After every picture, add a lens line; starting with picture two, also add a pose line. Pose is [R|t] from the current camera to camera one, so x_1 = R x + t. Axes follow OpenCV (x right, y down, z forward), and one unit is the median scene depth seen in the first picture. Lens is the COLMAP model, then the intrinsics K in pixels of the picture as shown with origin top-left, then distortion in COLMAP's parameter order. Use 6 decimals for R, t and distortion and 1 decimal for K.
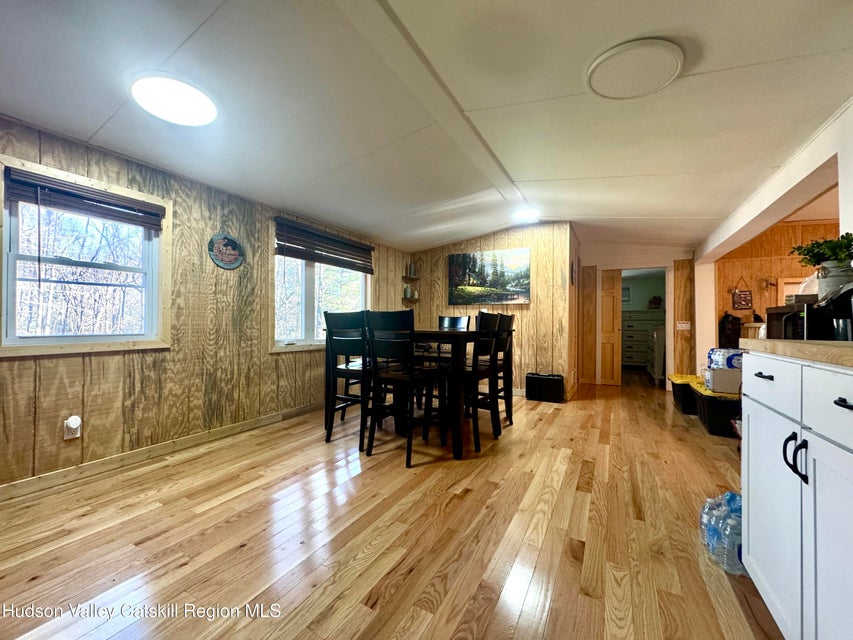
lens RADIAL K [[339.2, 0, 426.3], [0, 339.2, 321.4], [0, 0, 1]] dist [-0.000147, 0.000041]
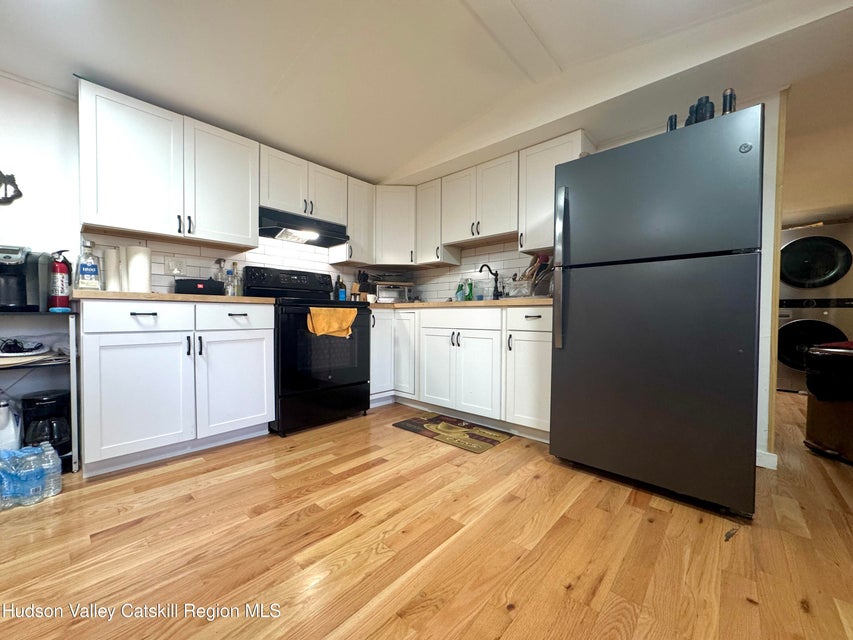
lens RADIAL K [[339.2, 0, 424.5], [0, 339.2, 320.1], [0, 0, 1]] dist [-0.000147, 0.000041]
pose [[-0.971550, -0.009071, 0.236659, -0.217839], [-0.005617, 0.999868, 0.015268, 0.046167], [-0.236766, 0.013504, -0.971473, 0.684449]]
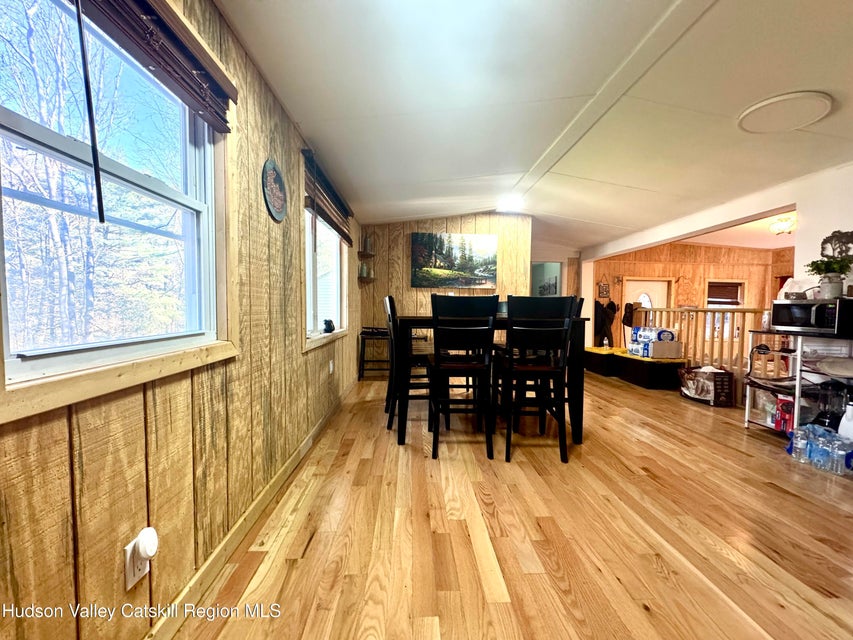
lens RADIAL K [[339.2, 0, 426.1], [0, 339.2, 321.5], [0, 0, 1]] dist [-0.000147, 0.000041]
pose [[0.850977, -0.020498, 0.524802, -0.558301], [-0.008756, 0.998546, 0.053199, -0.006362], [-0.525130, -0.049866, 0.849560, 0.268099]]
